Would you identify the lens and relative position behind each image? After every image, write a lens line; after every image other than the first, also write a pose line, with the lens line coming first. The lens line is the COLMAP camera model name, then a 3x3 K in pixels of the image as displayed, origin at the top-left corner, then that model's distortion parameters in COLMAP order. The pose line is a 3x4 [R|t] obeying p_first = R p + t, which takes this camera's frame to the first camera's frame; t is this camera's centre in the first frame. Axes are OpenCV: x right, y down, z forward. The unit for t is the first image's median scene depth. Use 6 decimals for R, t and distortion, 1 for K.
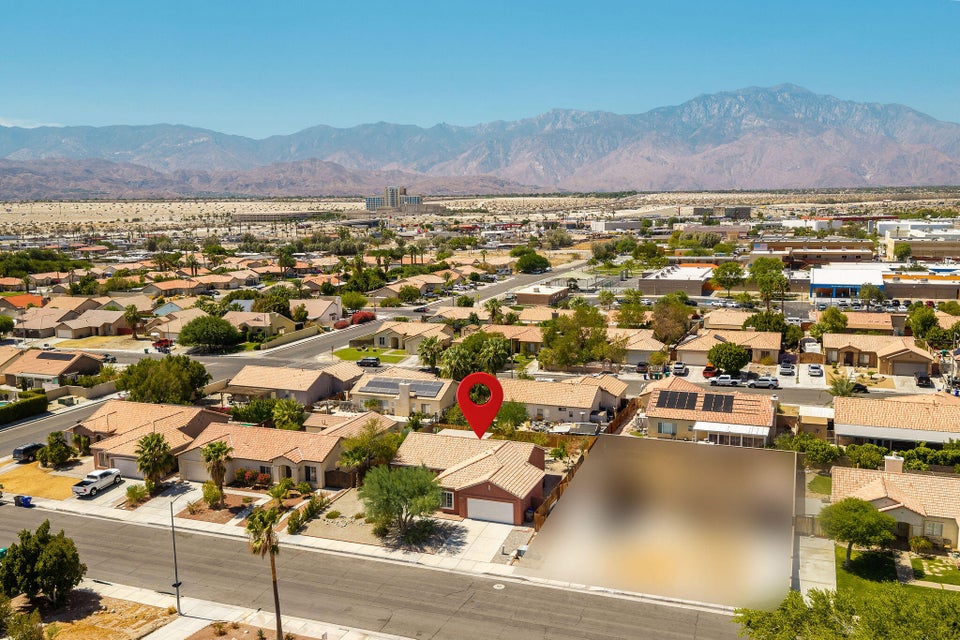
lens RADIAL K [[843.5, 0, 539.3], [0, 843.5, 320.6], [0, 0, 1]] dist [0.003573, -0.004104]
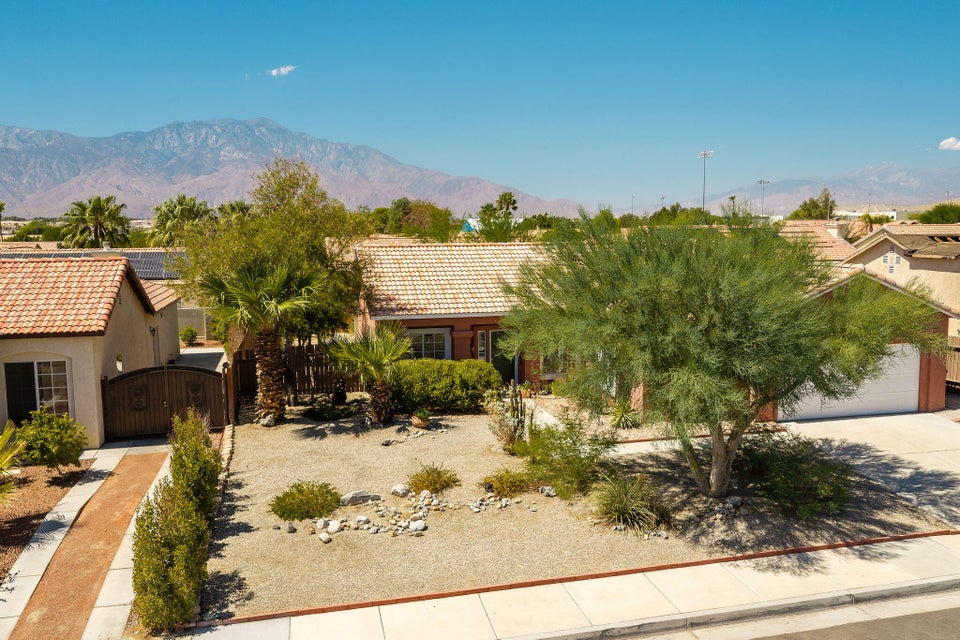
lens RADIAL K [[843.5, 0, 539.3], [0, 843.5, 320.6], [0, 0, 1]] dist [0.003573, -0.004104]
pose [[0.829995, -0.066918, 0.553743, -0.313876], [0.090579, 0.995770, -0.015432, 0.196011], [-0.550368, 0.062966, 0.832545, 0.798785]]
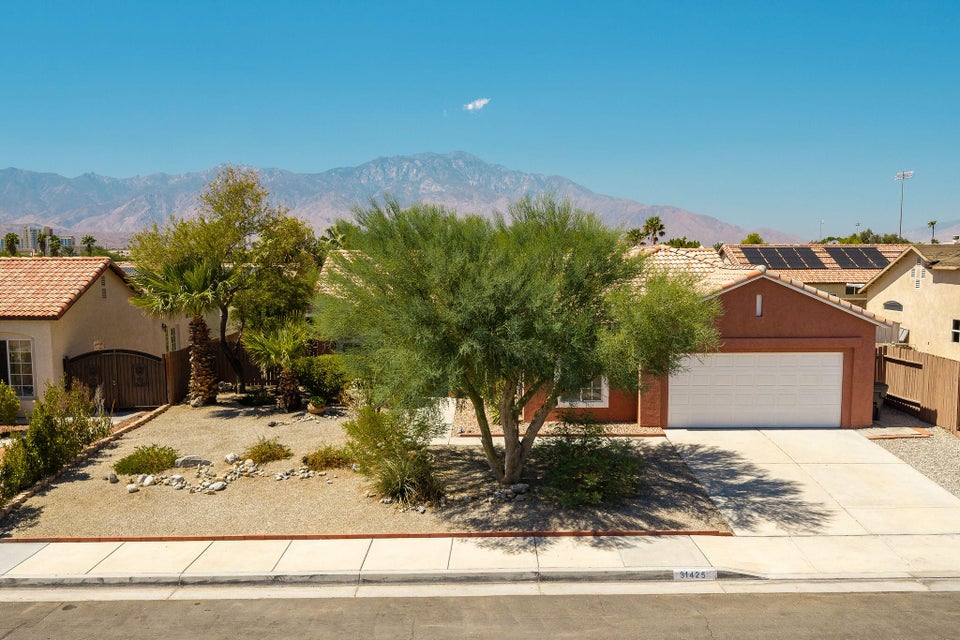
lens RADIAL K [[867.8, 0, 508.5], [0, 867.8, 338.0], [0, 0, 1]] dist [0.017573, -0.025969]
pose [[0.944409, -0.033274, 0.327085, -0.229936], [0.053302, 0.997200, -0.052455, 0.216332], [-0.324424, 0.066973, 0.943538, 0.739749]]
